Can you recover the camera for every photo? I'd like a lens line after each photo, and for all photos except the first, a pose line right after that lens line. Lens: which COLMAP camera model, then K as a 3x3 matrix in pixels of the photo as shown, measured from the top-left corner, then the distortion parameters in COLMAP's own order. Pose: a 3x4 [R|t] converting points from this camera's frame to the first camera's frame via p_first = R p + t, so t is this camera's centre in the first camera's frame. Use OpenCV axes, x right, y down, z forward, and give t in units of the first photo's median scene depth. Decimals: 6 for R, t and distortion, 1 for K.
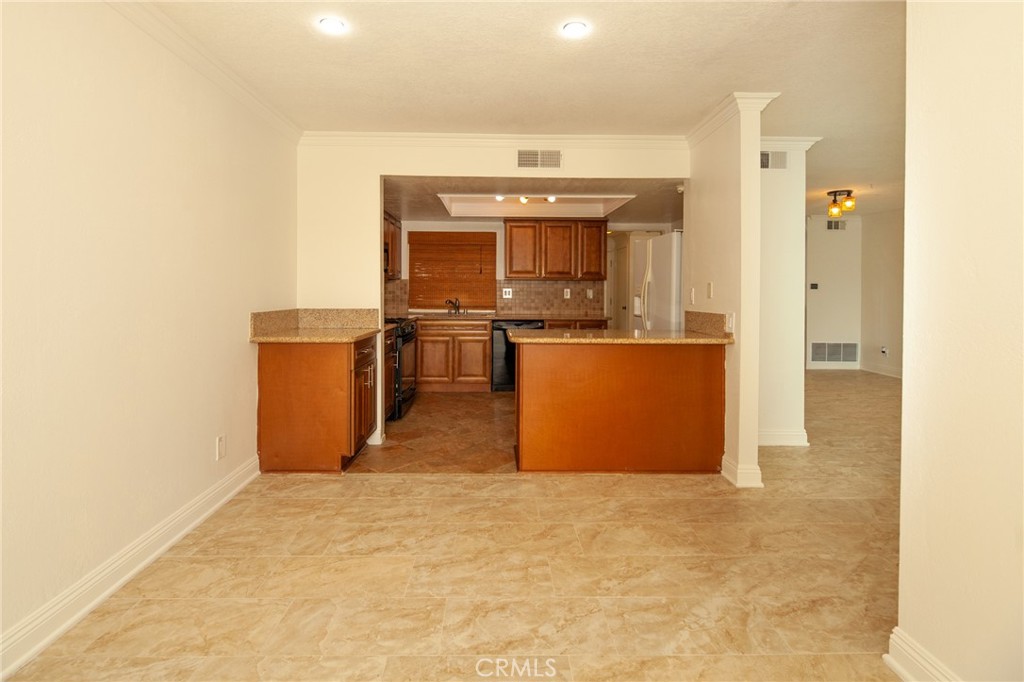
lens RADIAL K [[480.5, 0, 497.2], [0, 480.5, 296.6], [0, 0, 1]] dist [-0.000835, -0.000136]
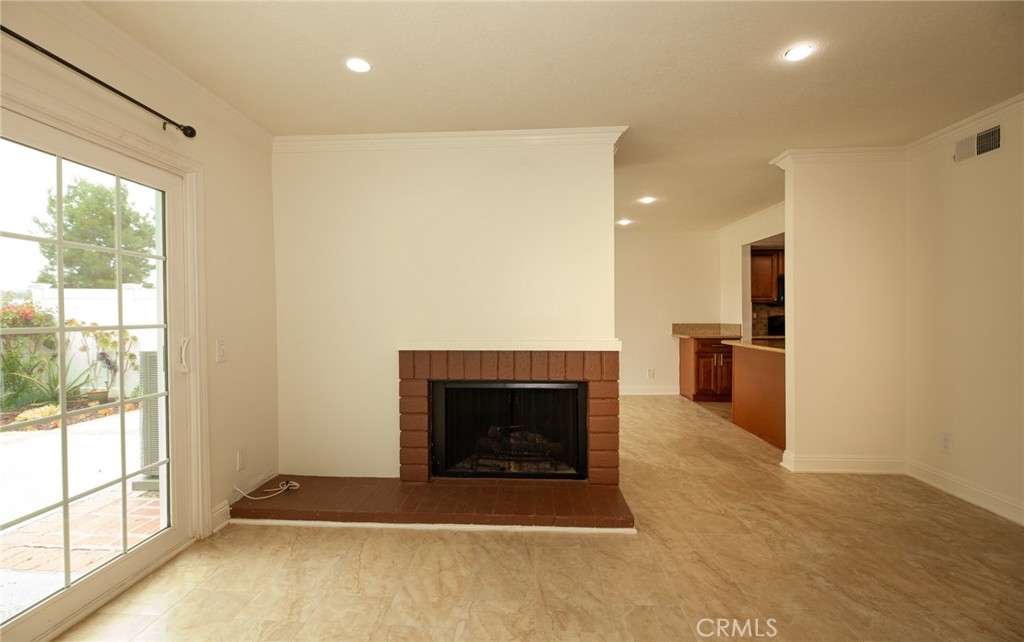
lens RADIAL K [[440.5, 0, 512.0], [0, 440.5, 321.0], [0, 0, 1]] dist [-0.000160, -0.000315]
pose [[-0.057737, 0.009151, -0.998290, 0.839287], [-0.009076, 0.999912, 0.009691, 0.003997], [0.998291, 0.009620, -0.057649, 0.170641]]
